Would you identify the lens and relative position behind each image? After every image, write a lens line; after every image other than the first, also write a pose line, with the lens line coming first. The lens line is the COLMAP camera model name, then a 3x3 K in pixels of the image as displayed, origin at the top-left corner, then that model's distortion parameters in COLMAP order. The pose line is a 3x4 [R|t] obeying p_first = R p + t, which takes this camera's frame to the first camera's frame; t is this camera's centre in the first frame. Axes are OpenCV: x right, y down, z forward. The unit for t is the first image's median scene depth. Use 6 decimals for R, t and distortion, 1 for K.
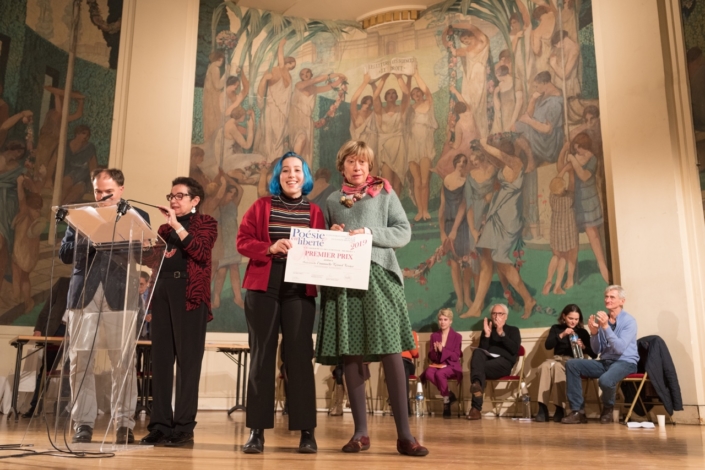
lens RADIAL K [[672.8, 0, 354.9], [0, 672.8, 234.9], [0, 0, 1]] dist [0.007362, 0.000000]
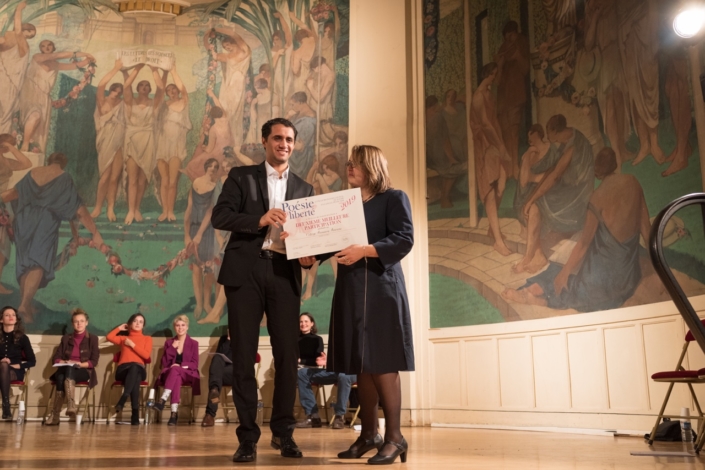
lens RADIAL K [[672.8, 0, 355.1], [0, 672.8, 235.2], [0, 0, 1]] dist [0.007362, 0.000000]
pose [[0.910969, 0.092954, 0.401864, -0.041192], [-0.089745, 0.995603, -0.026849, 0.000246], [-0.402593, -0.011606, 0.915306, 0.003664]]
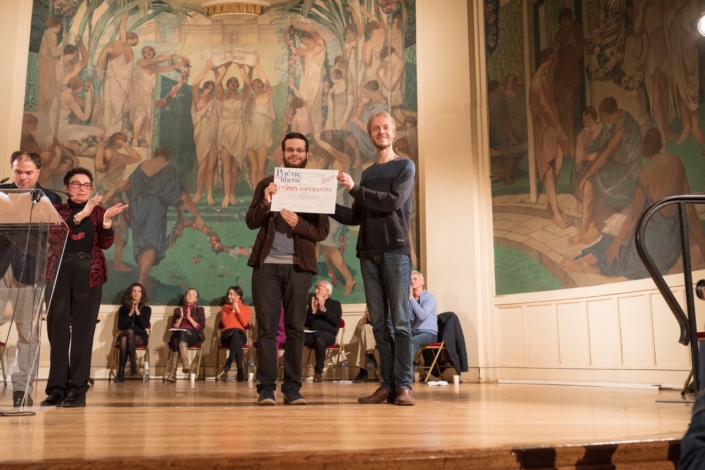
lens RADIAL K [[672.8, 0, 354.8], [0, 672.8, 234.8], [0, 0, 1]] dist [0.007362, 0.000000]
pose [[0.954968, 0.045762, 0.293159, -0.068217], [-0.058530, 0.997674, 0.034926, -0.018763], [-0.290879, -0.050512, 0.955426, -0.090453]]
